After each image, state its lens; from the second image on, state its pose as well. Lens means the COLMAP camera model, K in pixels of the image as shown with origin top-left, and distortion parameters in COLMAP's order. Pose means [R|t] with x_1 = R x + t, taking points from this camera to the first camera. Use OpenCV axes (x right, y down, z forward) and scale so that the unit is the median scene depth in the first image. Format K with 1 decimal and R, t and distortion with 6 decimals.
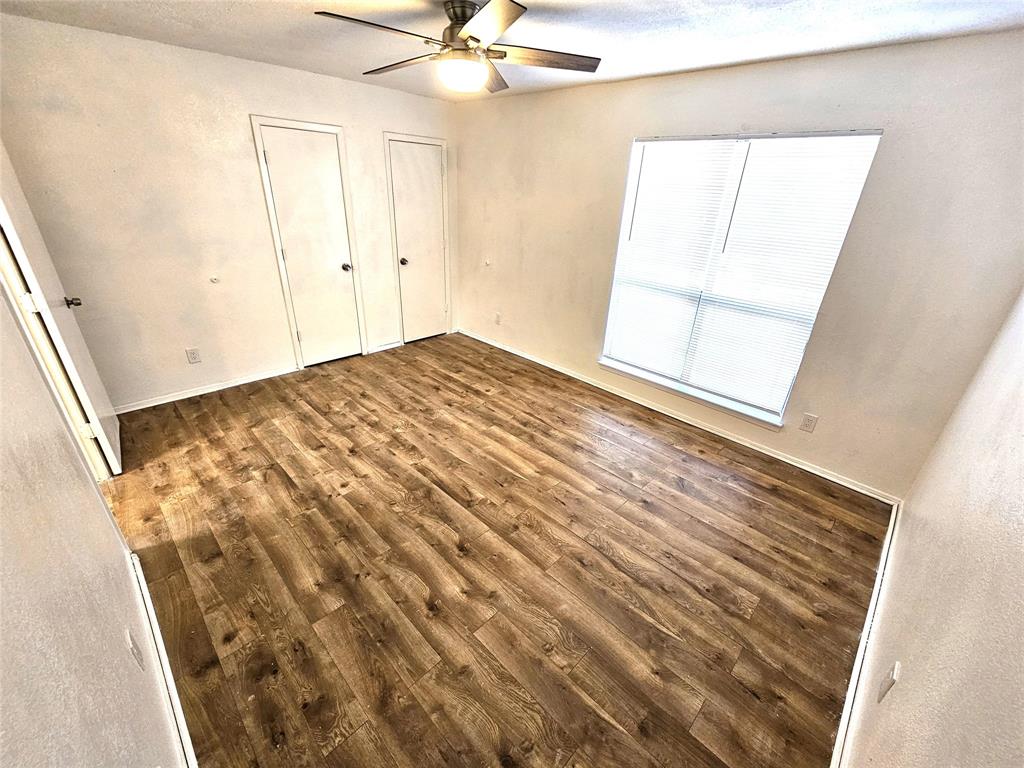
lens RADIAL K [[423.4, 0, 515.9], [0, 423.4, 384.8], [0, 0, 1]] dist [-0.001319, 0.002735]
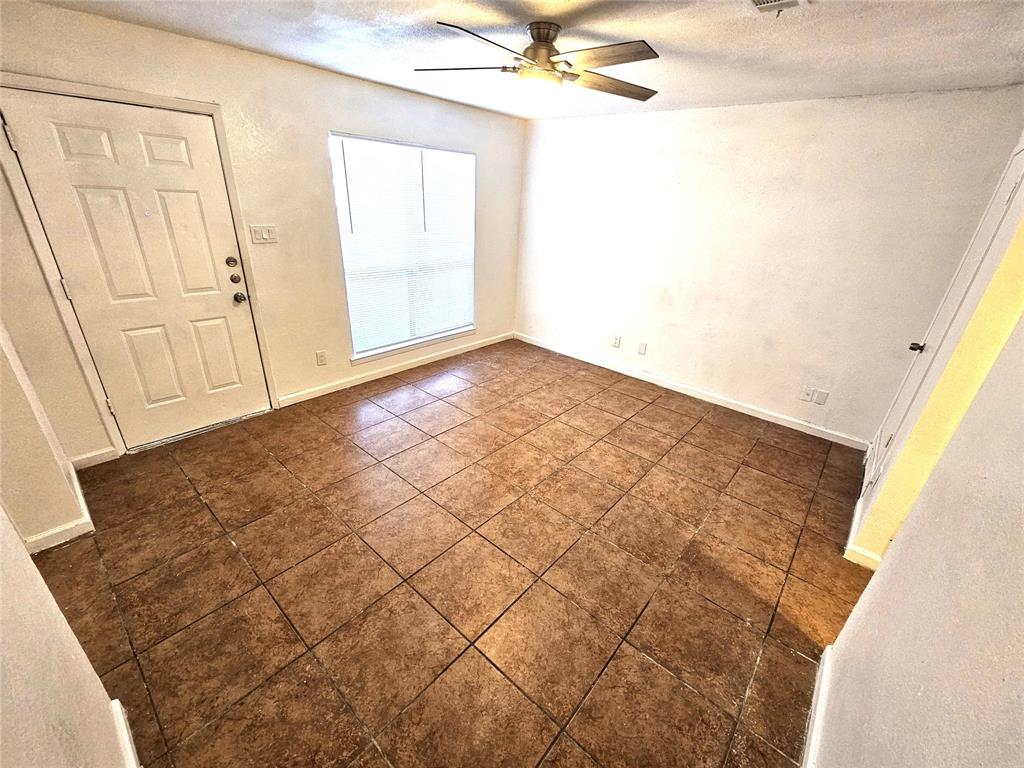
lens RADIAL K [[423.4, 0, 507.7], [0, 423.4, 387.7], [0, 0, 1]] dist [-0.001319, 0.002735]
pose [[-0.048498, -0.465175, 0.883889, -1.002366], [0.373520, 0.812278, 0.447981, -0.438127], [-0.926354, 0.351876, 0.134358, 0.789721]]
